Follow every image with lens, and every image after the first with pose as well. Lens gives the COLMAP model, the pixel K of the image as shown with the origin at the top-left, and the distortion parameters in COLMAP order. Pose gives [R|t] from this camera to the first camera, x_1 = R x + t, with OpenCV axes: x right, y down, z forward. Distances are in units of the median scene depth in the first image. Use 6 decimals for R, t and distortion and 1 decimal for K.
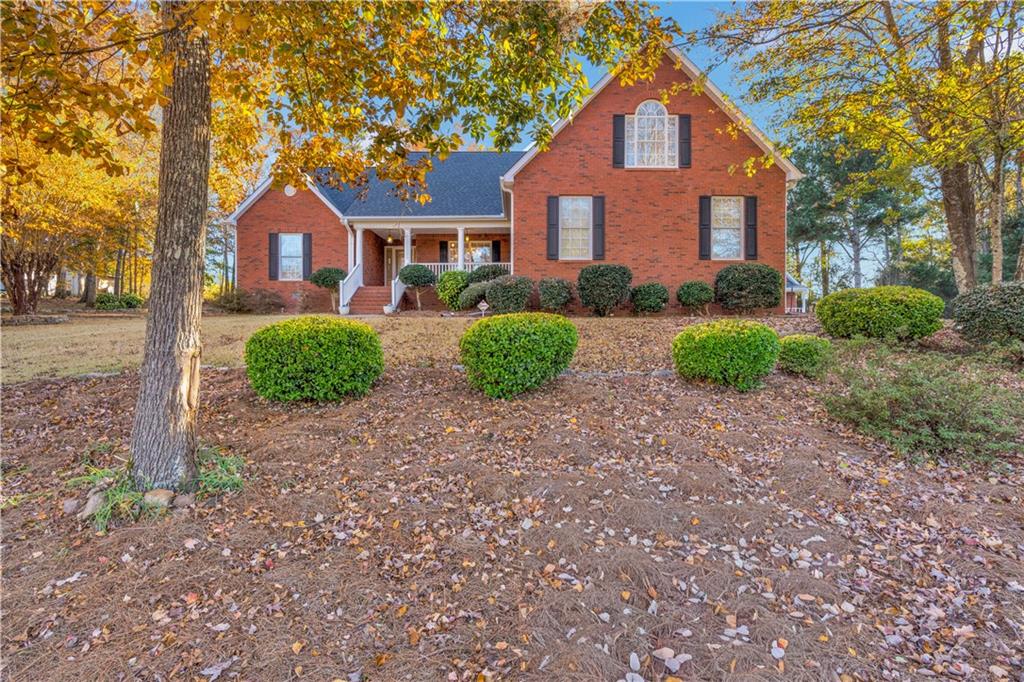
lens RADIAL K [[532.3, 0, 512.0], [0, 532.3, 343.2], [0, 0, 1]] dist [-0.001803, -0.000380]
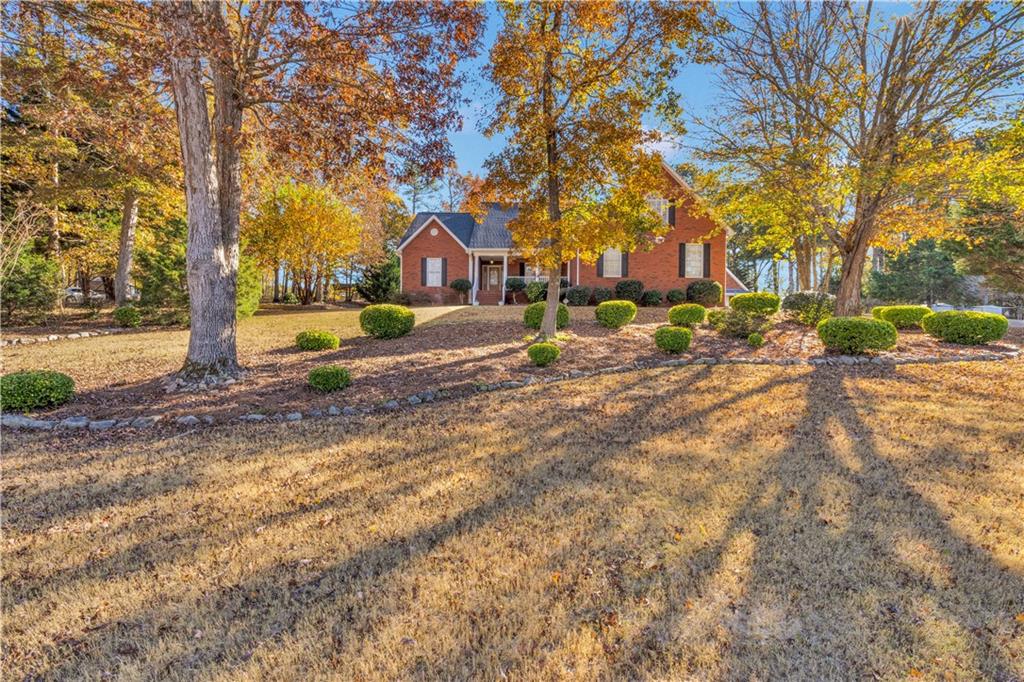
lens RADIAL K [[468.2, 0, 516.1], [0, 468.2, 342.9], [0, 0, 1]] dist [-0.001481, 0.002326]
pose [[0.999969, 0.006154, 0.004811, -0.186196], [-0.006183, 0.999963, 0.005931, 0.055349], [-0.004774, -0.005961, 0.999971, -0.530555]]
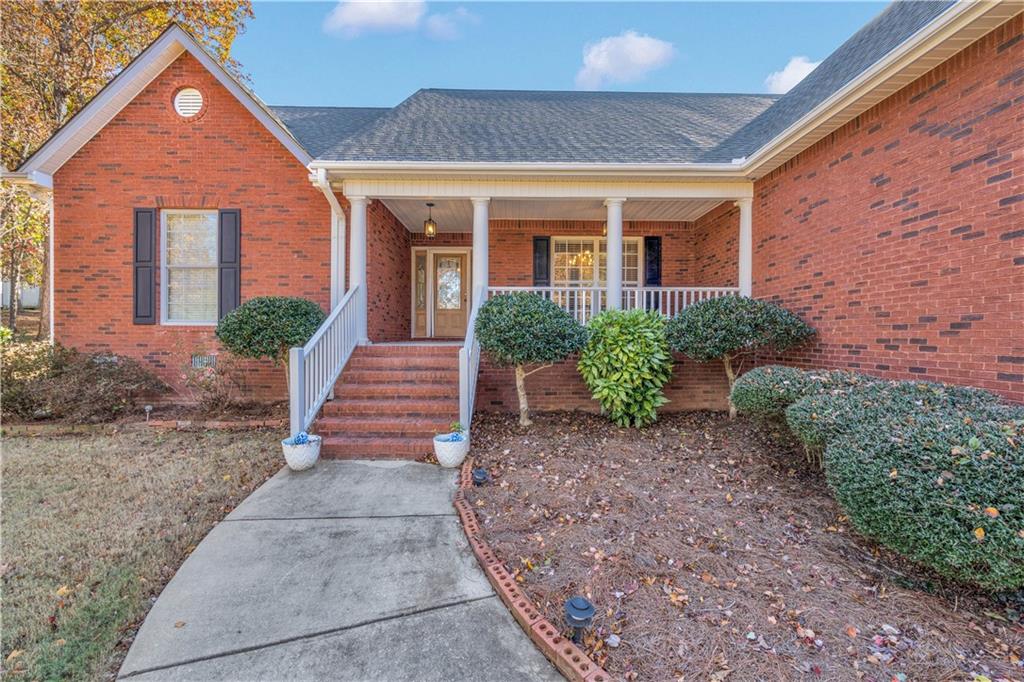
lens RADIAL K [[468.2, 0, 510.2], [0, 468.2, 338.3], [0, 0, 1]] dist [-0.001481, 0.002326]
pose [[0.999660, 0.005904, 0.025412, -0.201854], [-0.005758, 0.999966, -0.005830, -0.121628], [-0.025445, 0.005682, 0.999660, 0.719386]]
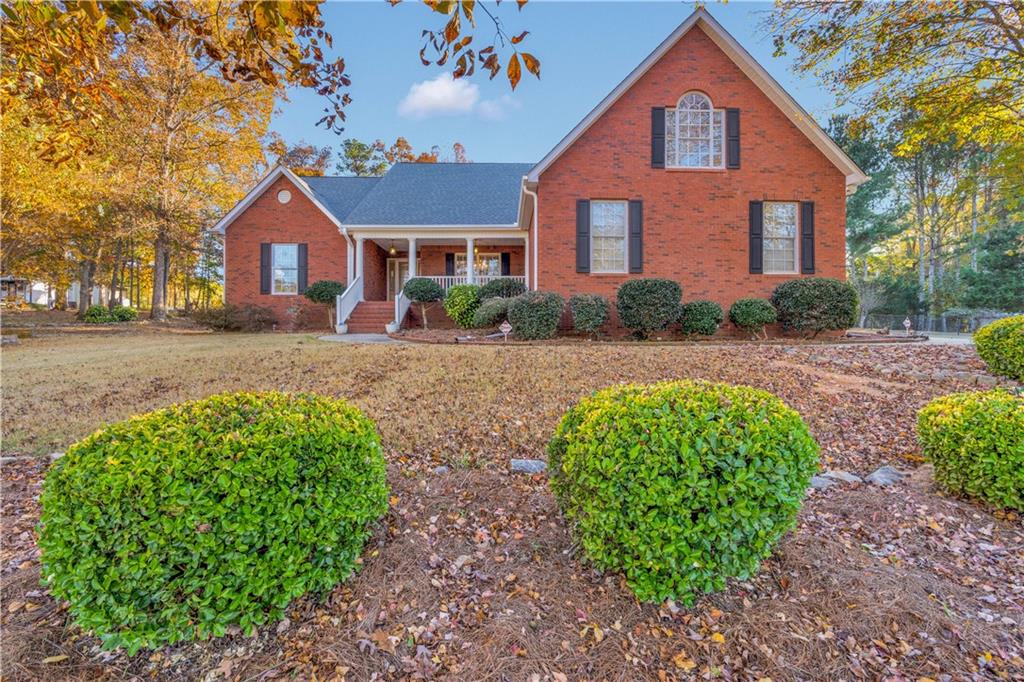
lens RADIAL K [[468.2, 0, 513.5], [0, 468.2, 340.2], [0, 0, 1]] dist [-0.001481, 0.002326]
pose [[0.999554, -0.000622, 0.029872, -0.049515], [0.001013, 0.999914, -0.013077, -0.031653], [-0.029861, 0.013102, 0.999468, 0.203248]]
